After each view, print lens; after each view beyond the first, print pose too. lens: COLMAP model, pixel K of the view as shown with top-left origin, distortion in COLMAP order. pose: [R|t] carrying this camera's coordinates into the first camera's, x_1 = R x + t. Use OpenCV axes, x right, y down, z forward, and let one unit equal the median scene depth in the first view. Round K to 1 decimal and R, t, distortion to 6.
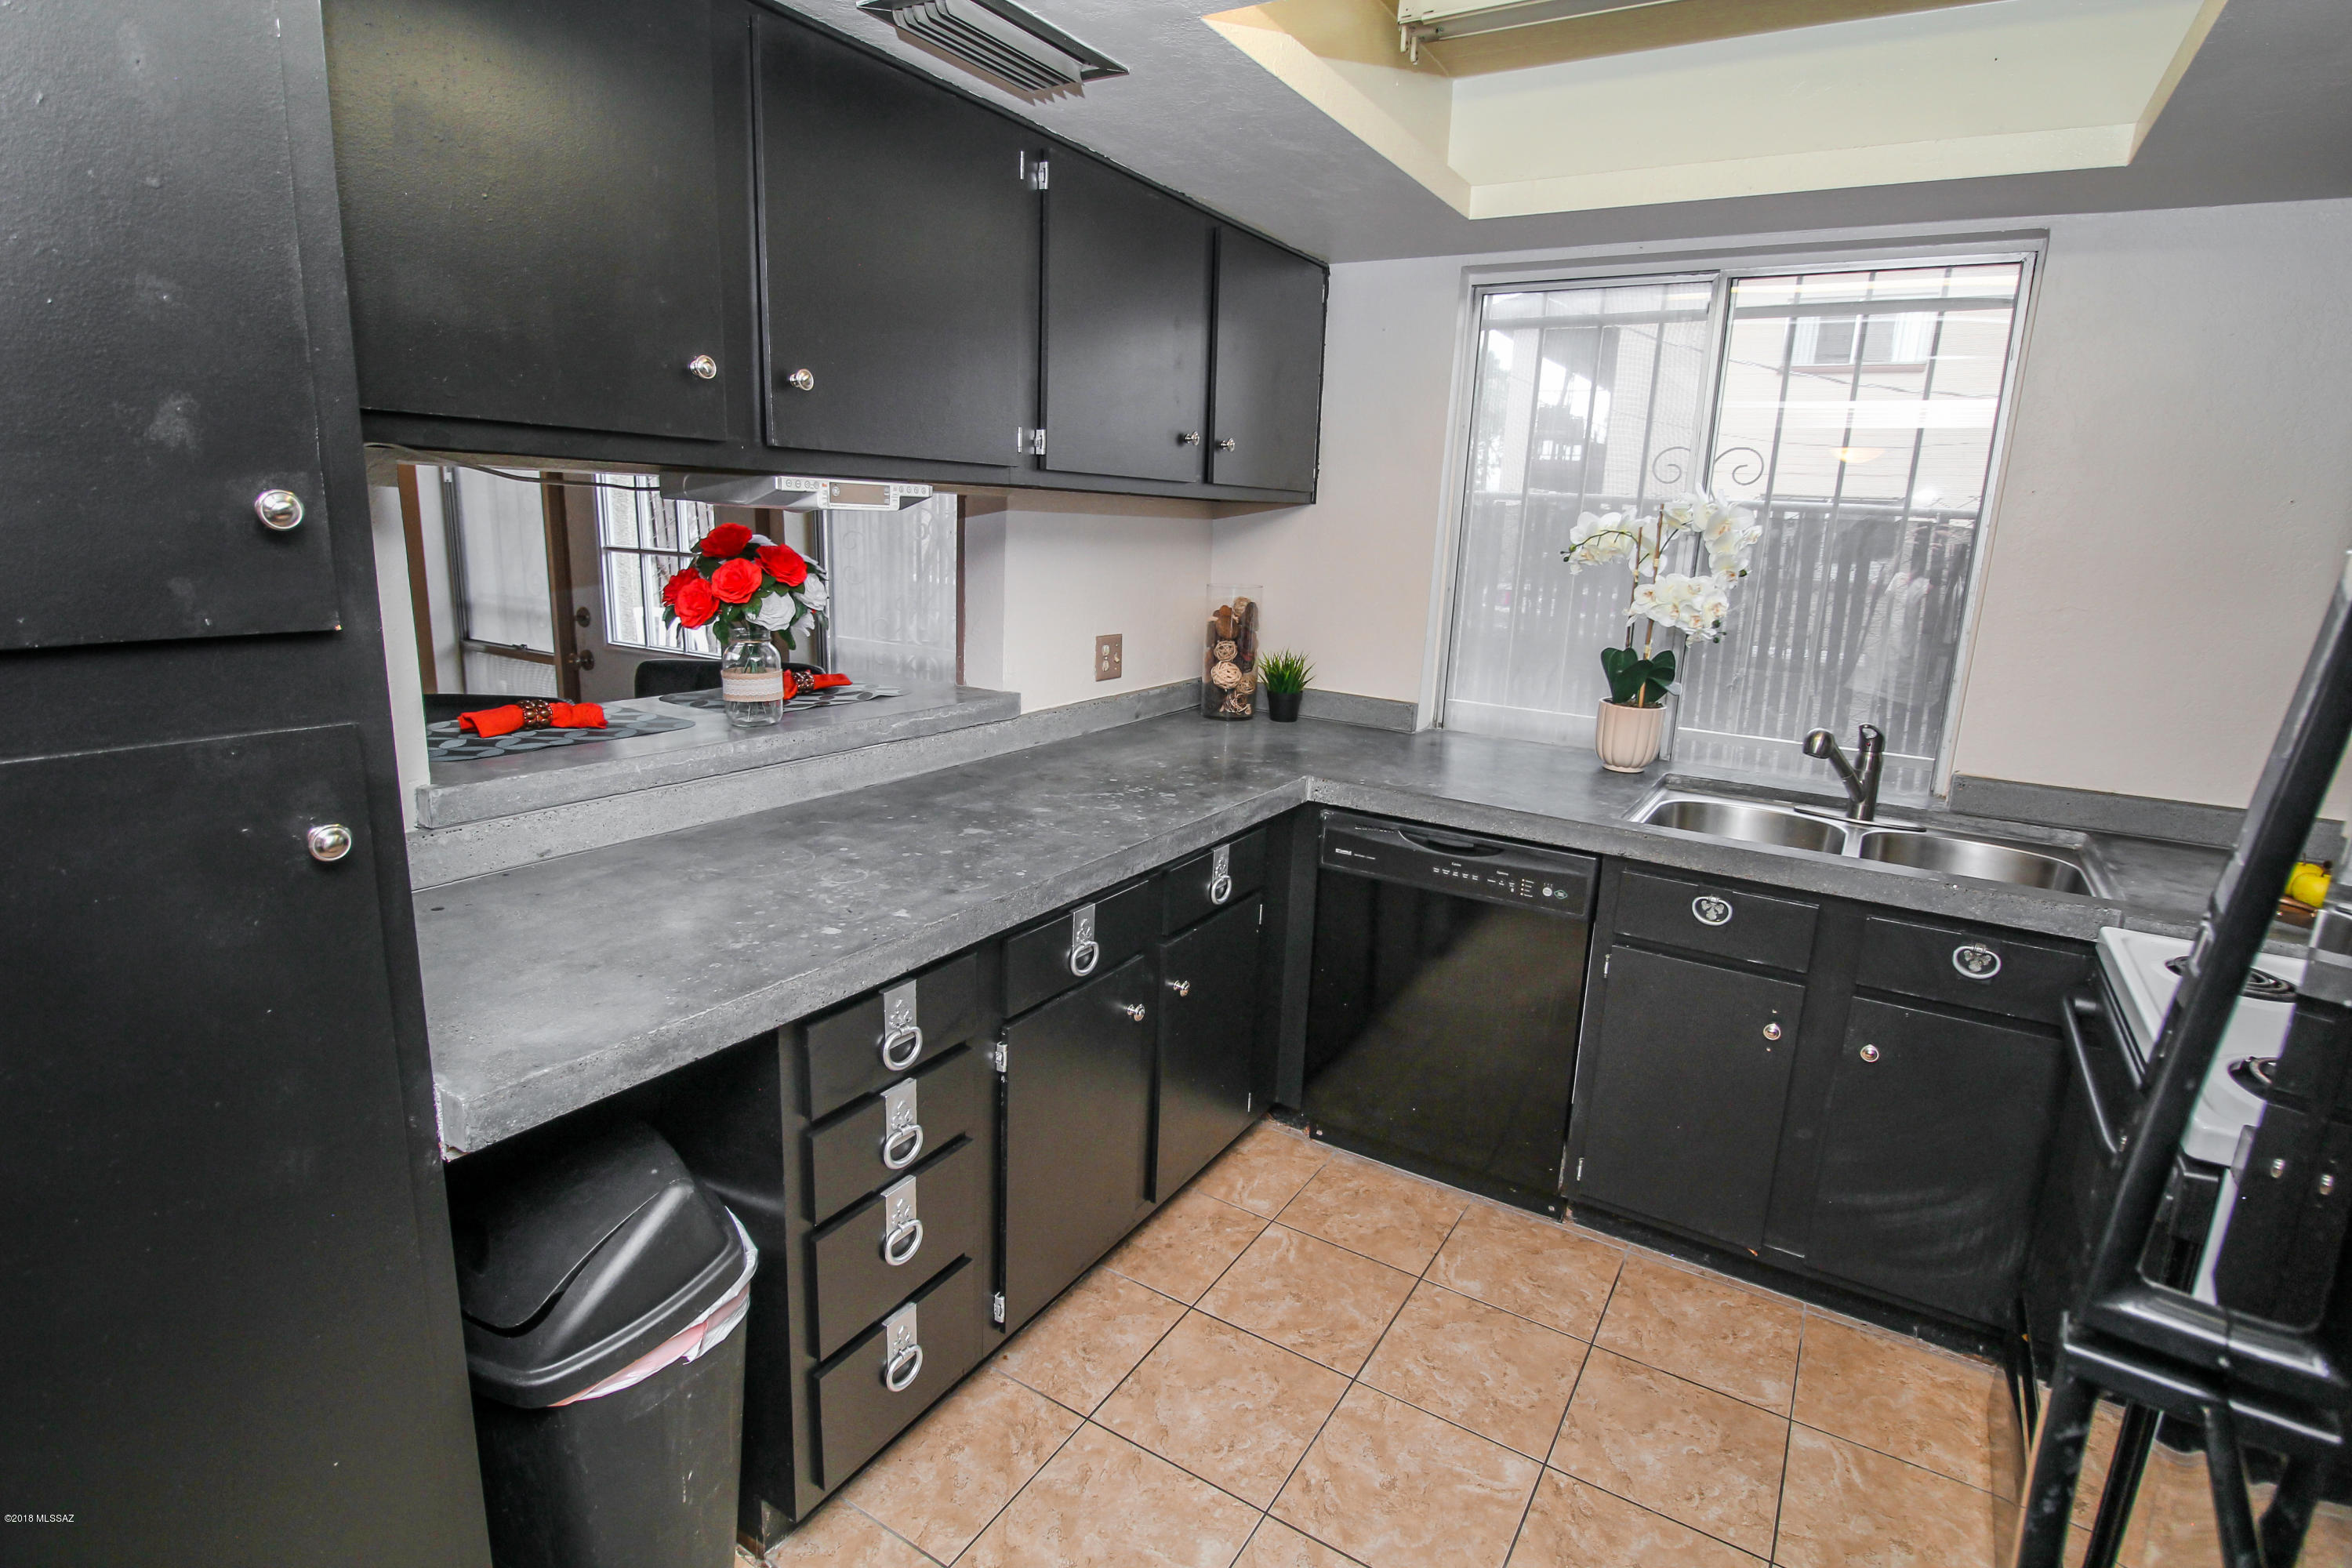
lens RADIAL K [[1148.9, 0, 1195.0], [0, 1148.9, 778.5], [0, 0, 1]] dist [-0.000956, -0.011273]
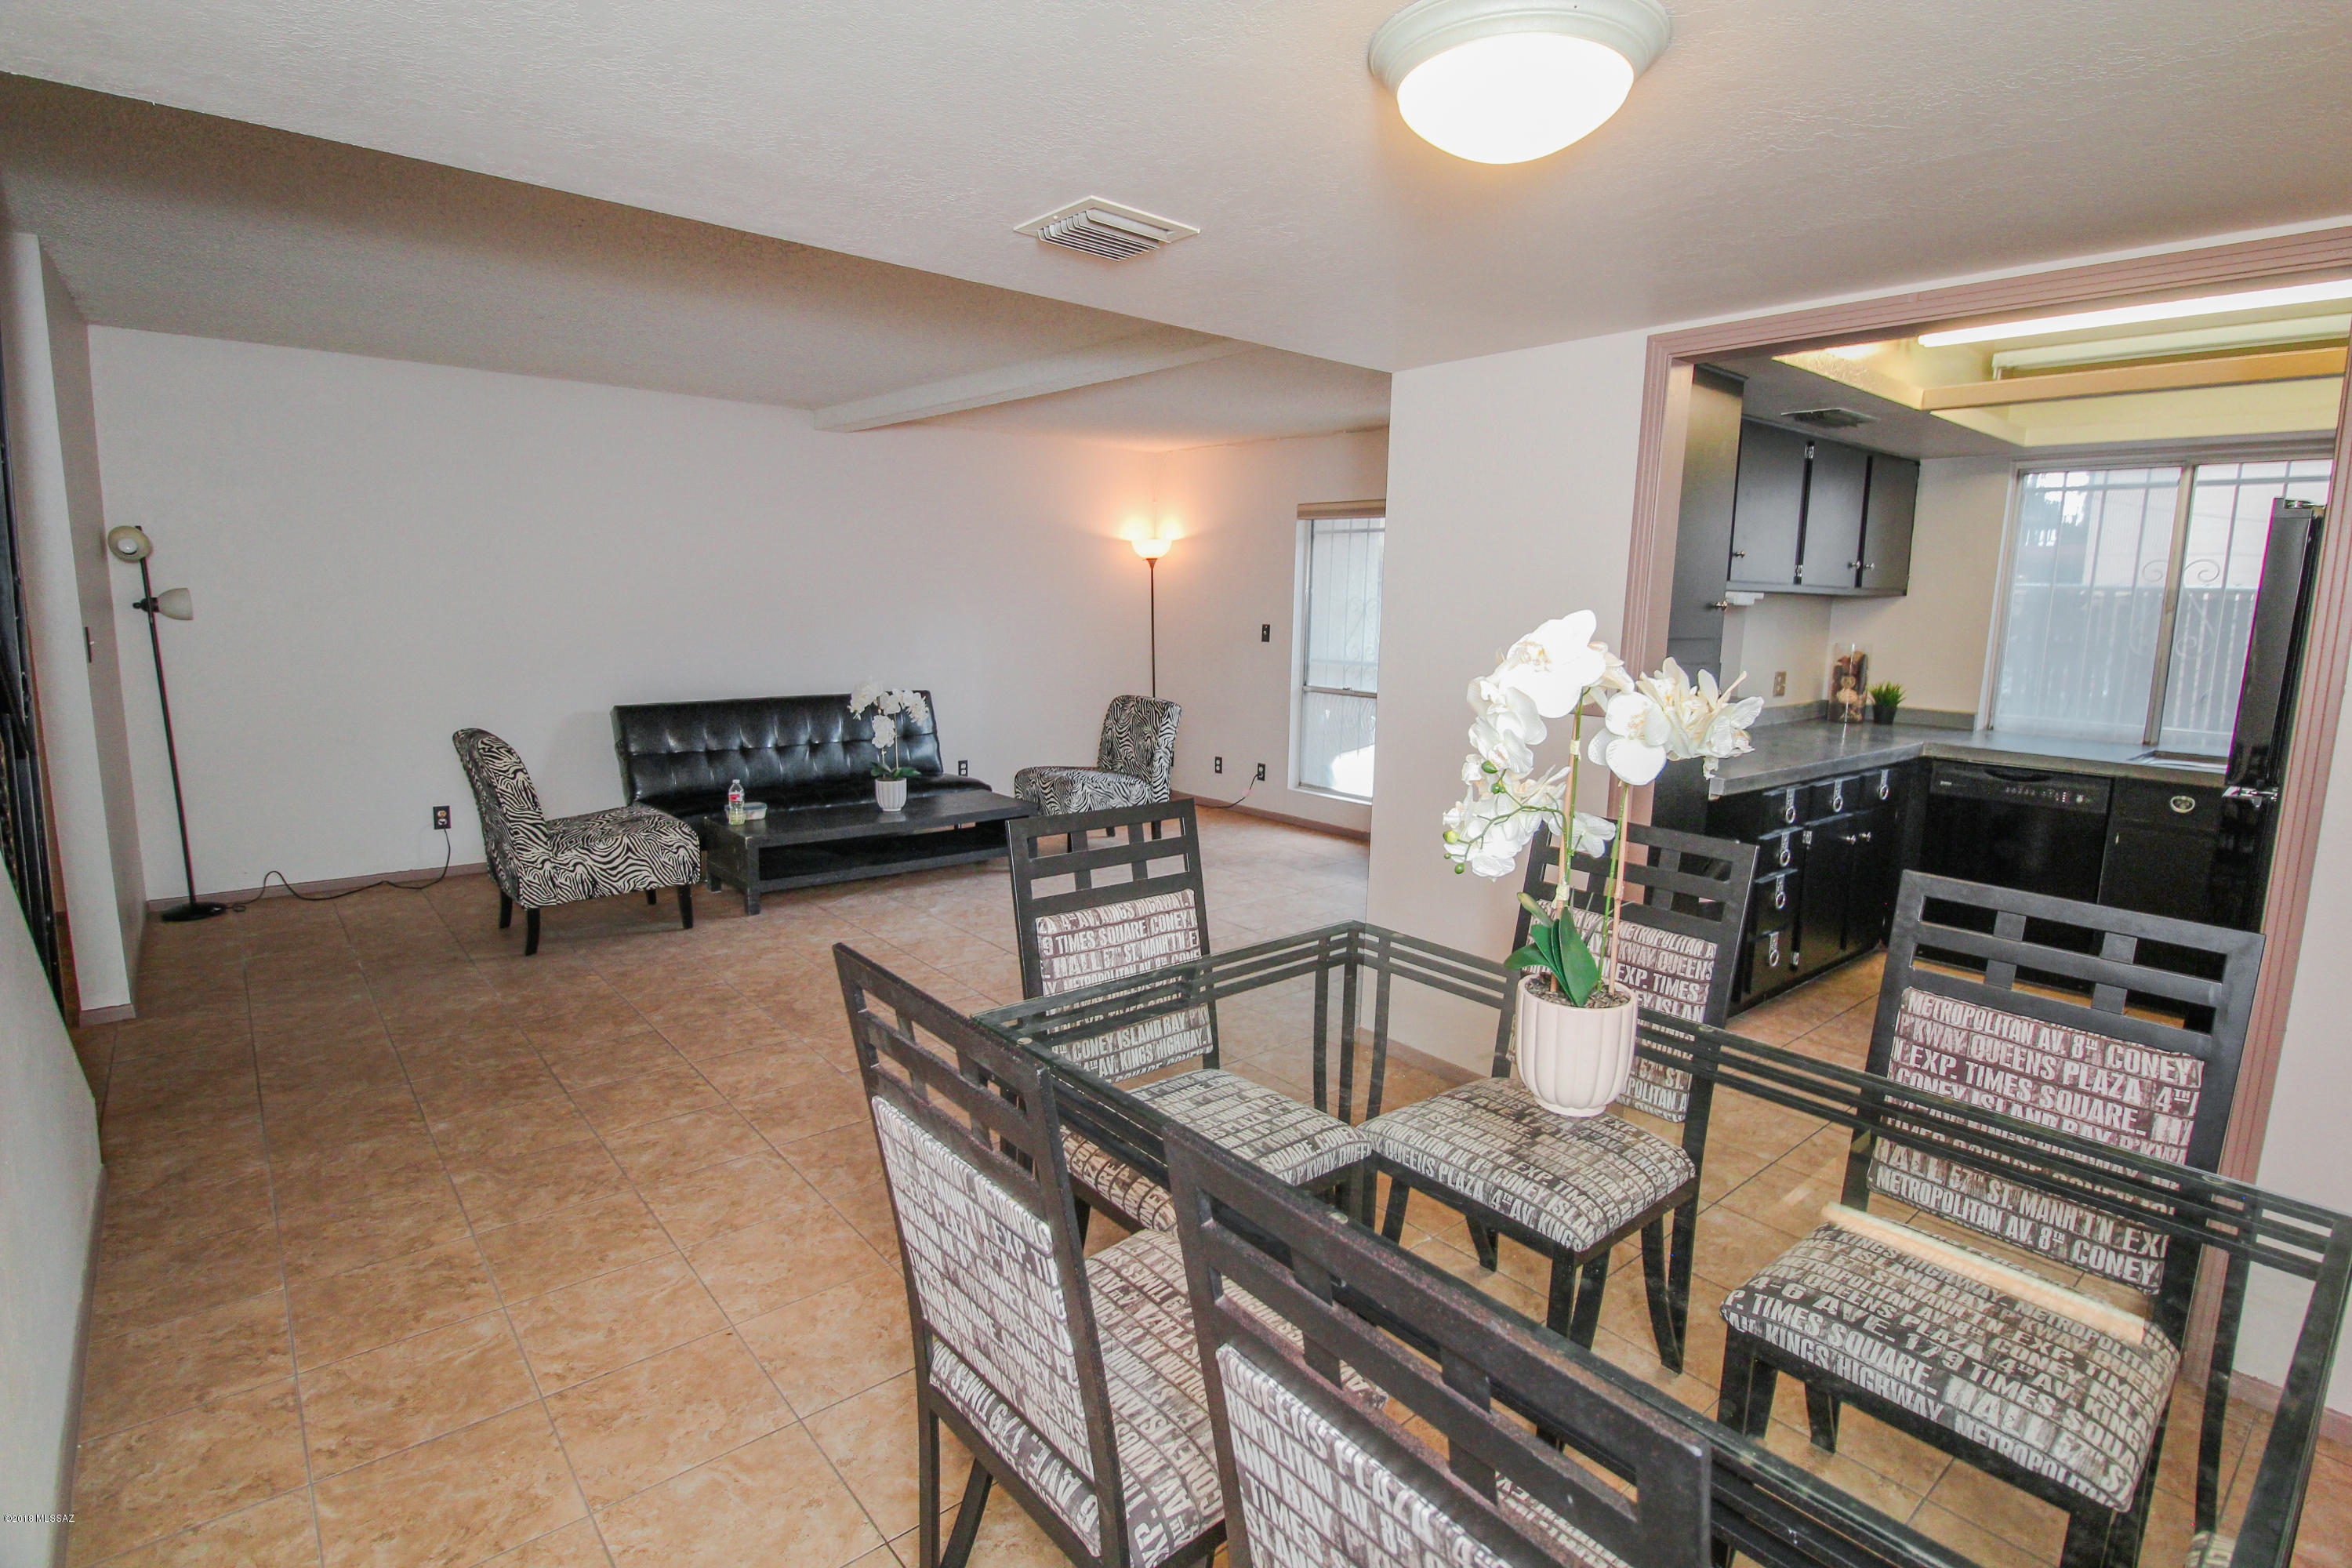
lens RADIAL K [[1148.9, 0, 1190.4], [0, 1148.9, 768.5], [0, 0, 1]] dist [-0.000956, -0.011273]
pose [[0.949922, 0.021620, -0.311738, -0.462259], [-0.049297, 0.995480, -0.081175, 0.256136], [0.308574, 0.092478, 0.946694, -1.137978]]
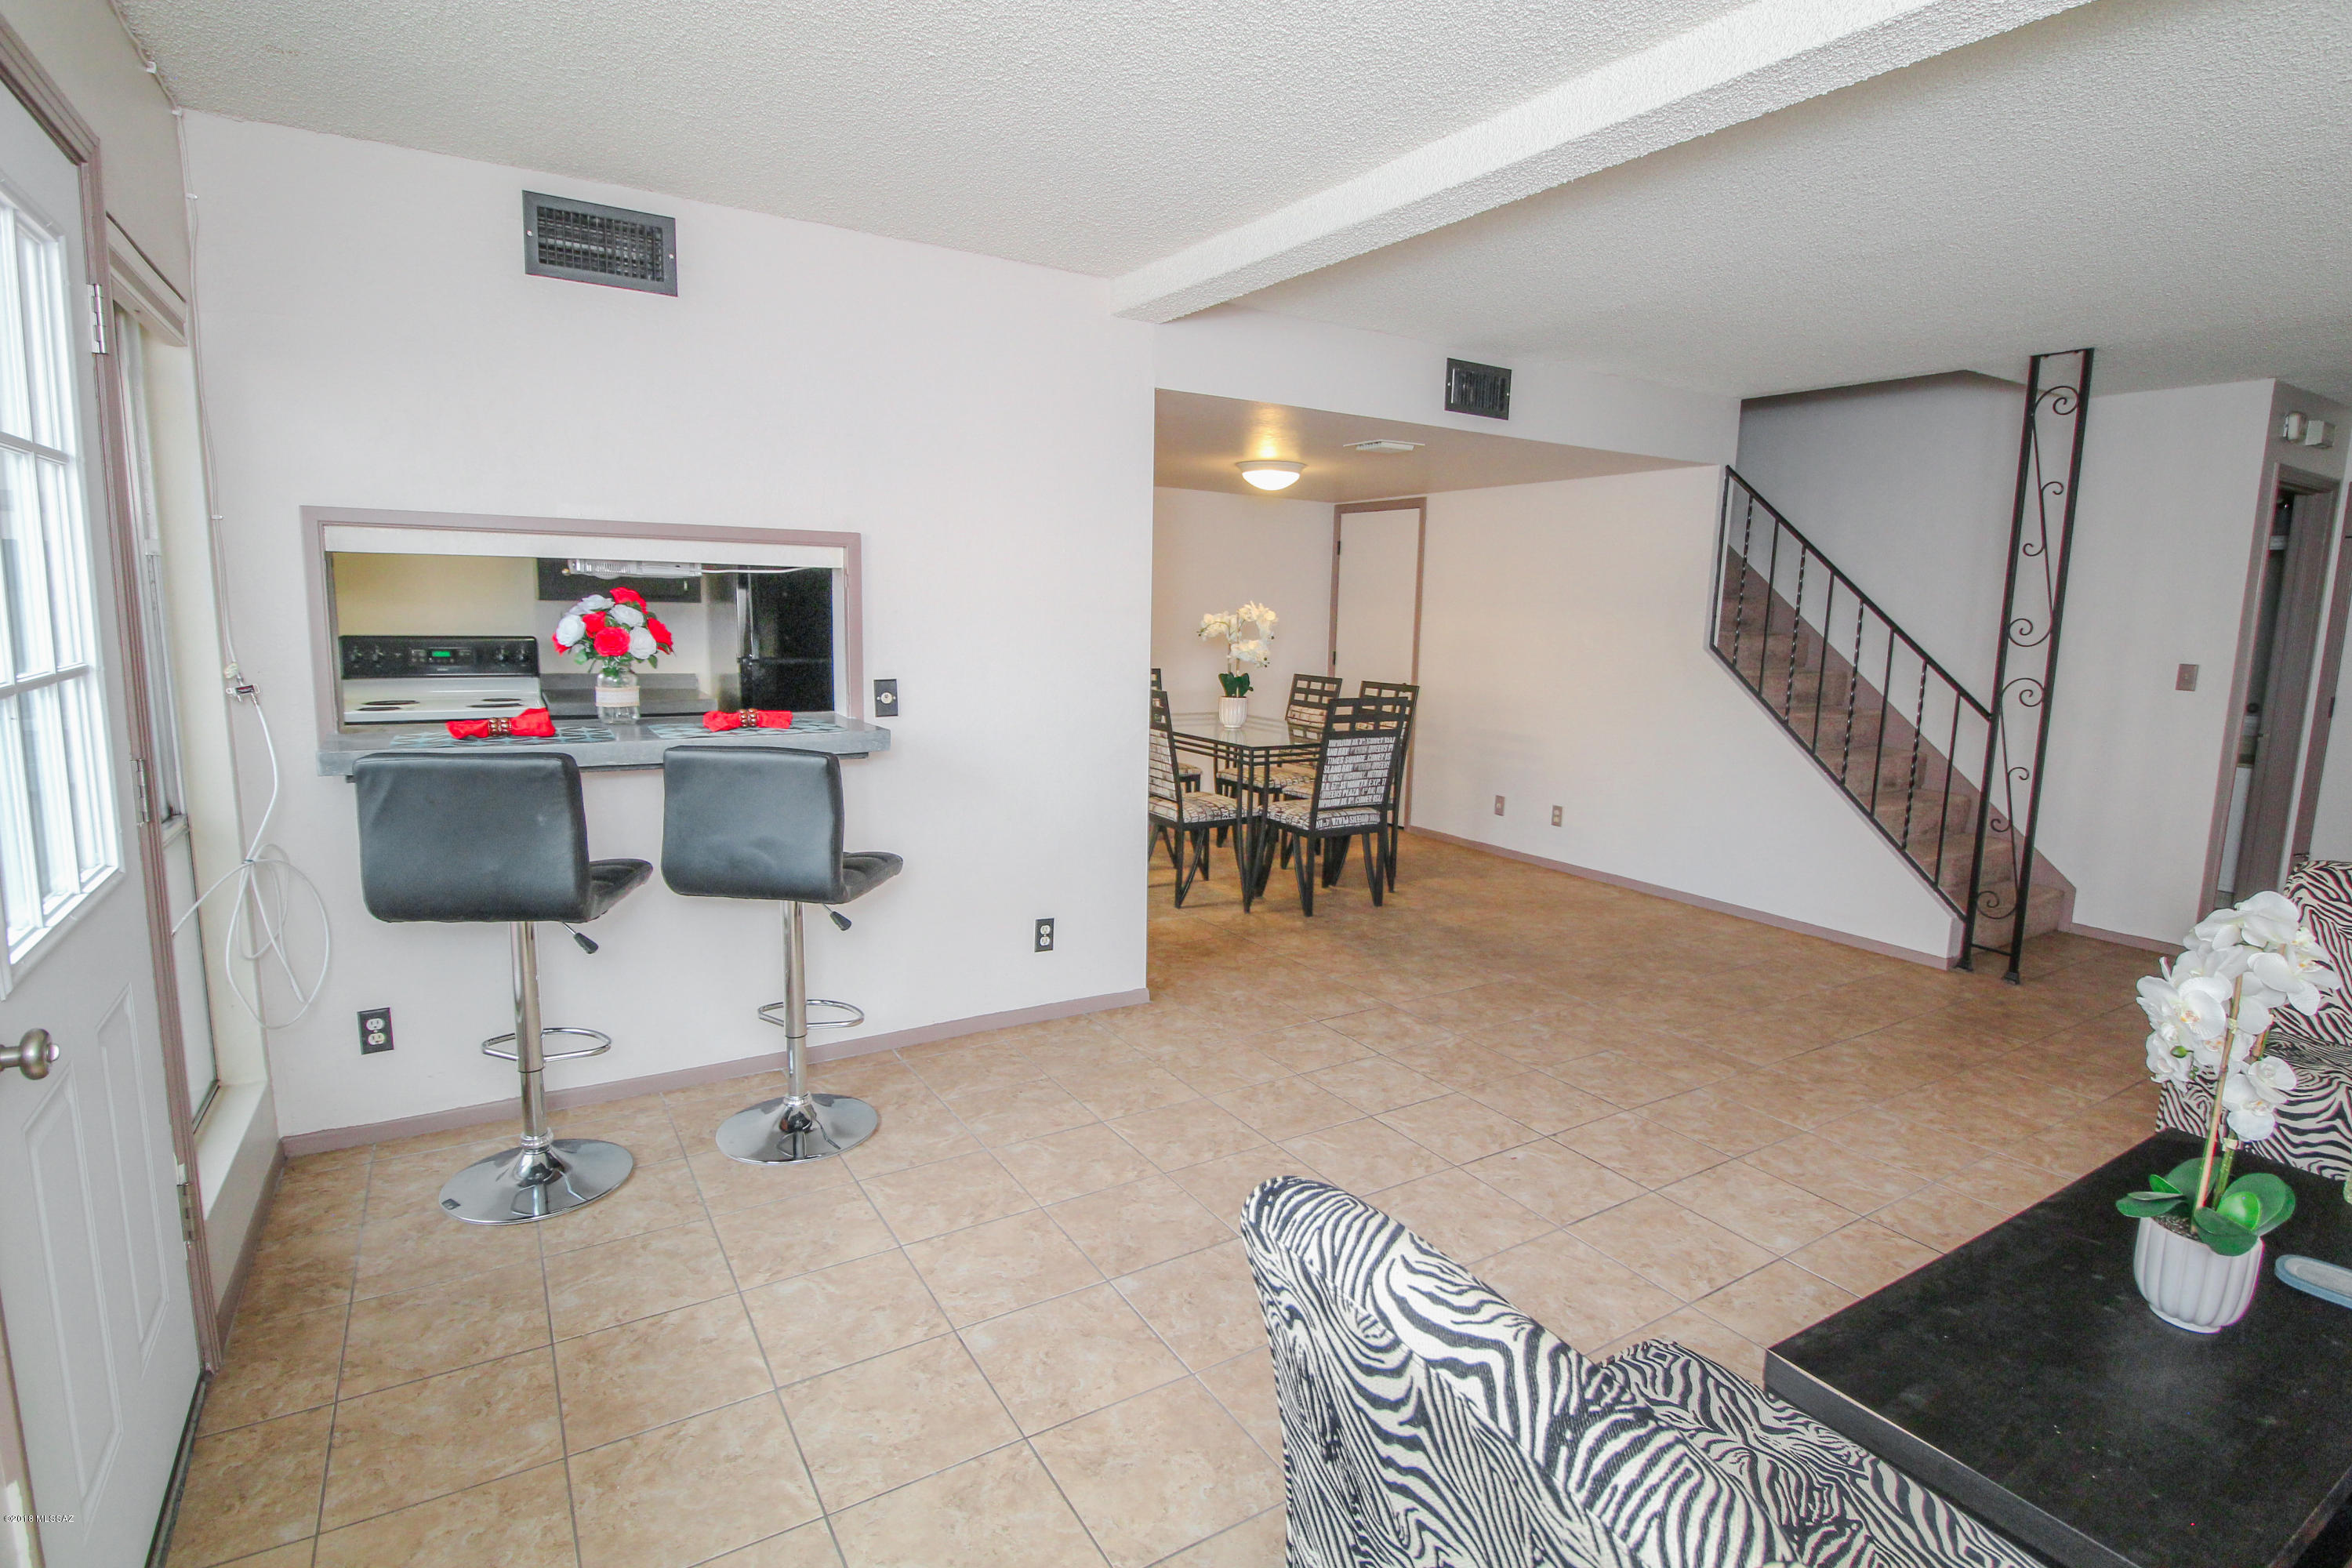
lens RADIAL K [[1148.9, 0, 1186.7], [0, 1148.9, 770.4], [0, 0, 1]] dist [-0.000956, -0.011273]
pose [[-0.888127, -0.132369, 0.440123, -1.456436], [0.038635, 0.932736, 0.358485, -0.425703], [-0.457971, 0.335384, -0.823274, 1.638670]]
